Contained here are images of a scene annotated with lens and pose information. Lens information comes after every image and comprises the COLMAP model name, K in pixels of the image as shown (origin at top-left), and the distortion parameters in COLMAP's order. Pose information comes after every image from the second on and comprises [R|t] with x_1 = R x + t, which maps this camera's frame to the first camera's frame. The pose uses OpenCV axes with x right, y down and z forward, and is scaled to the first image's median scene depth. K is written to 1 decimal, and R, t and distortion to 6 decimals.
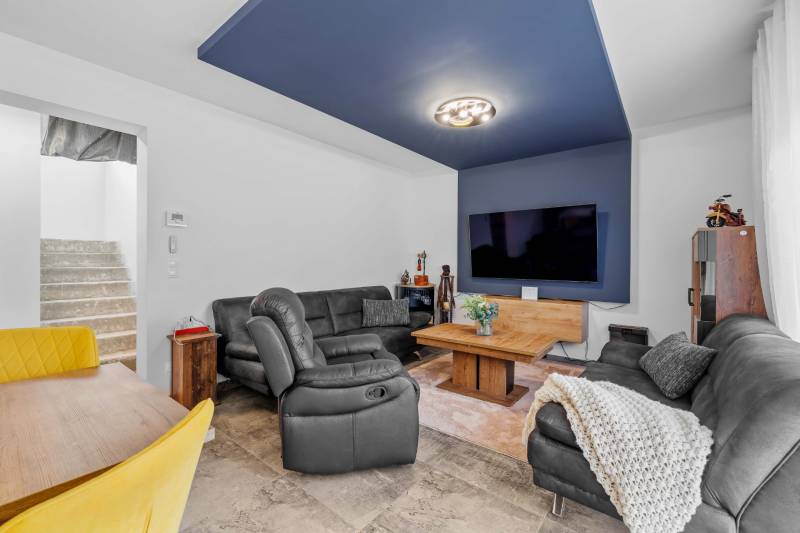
lens RADIAL K [[341.3, 0, 399.9], [0, 341.3, 263.1], [0, 0, 1]] dist [0.002427, 0.000662]
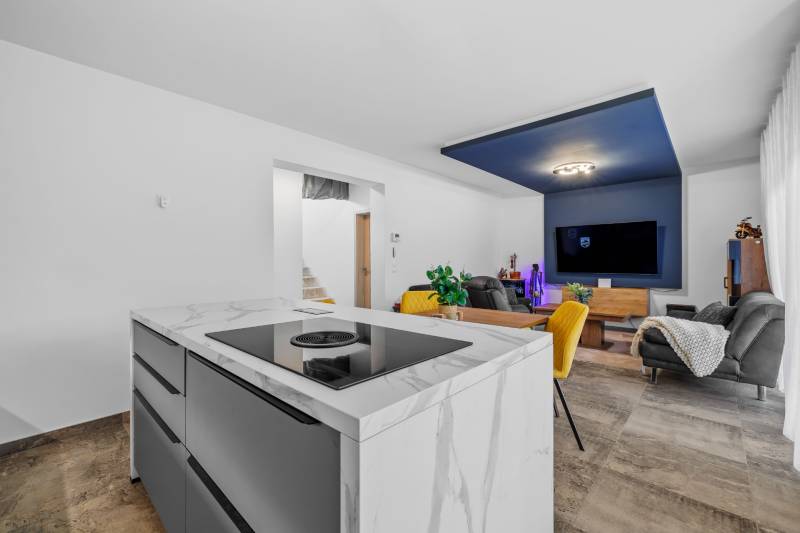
lens RADIAL K [[341.3, 0, 397.4], [0, 341.3, 260.9], [0, 0, 1]] dist [0.002427, 0.000662]
pose [[0.997128, -0.008071, -0.075307, -0.466309], [0.007452, 0.999936, -0.008495, 0.002484], [0.075371, 0.007909, 0.997124, -0.597292]]
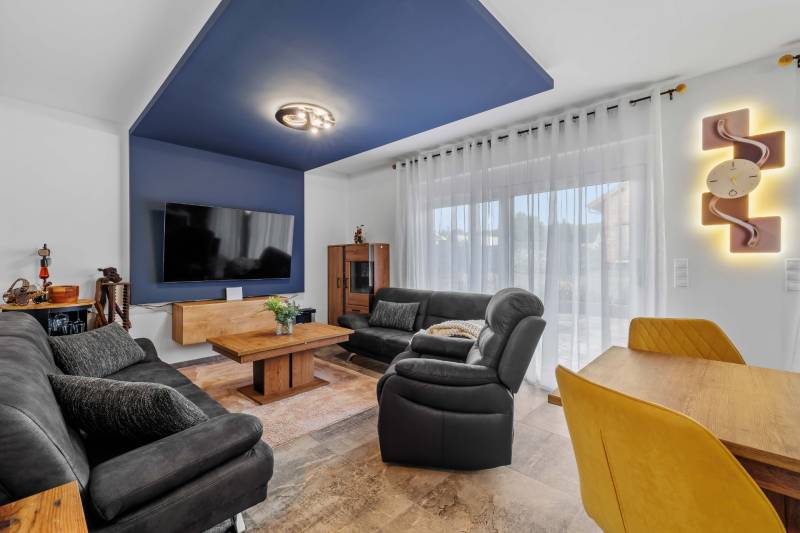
lens RADIAL K [[341.3, 0, 395.0], [0, 341.3, 265.0], [0, 0, 1]] dist [0.002427, 0.000662]
pose [[0.088283, -0.012791, 0.996013, -0.730018], [0.006067, 0.999906, 0.012303, -0.006454], [-0.996077, 0.004957, 0.088352, 0.575959]]
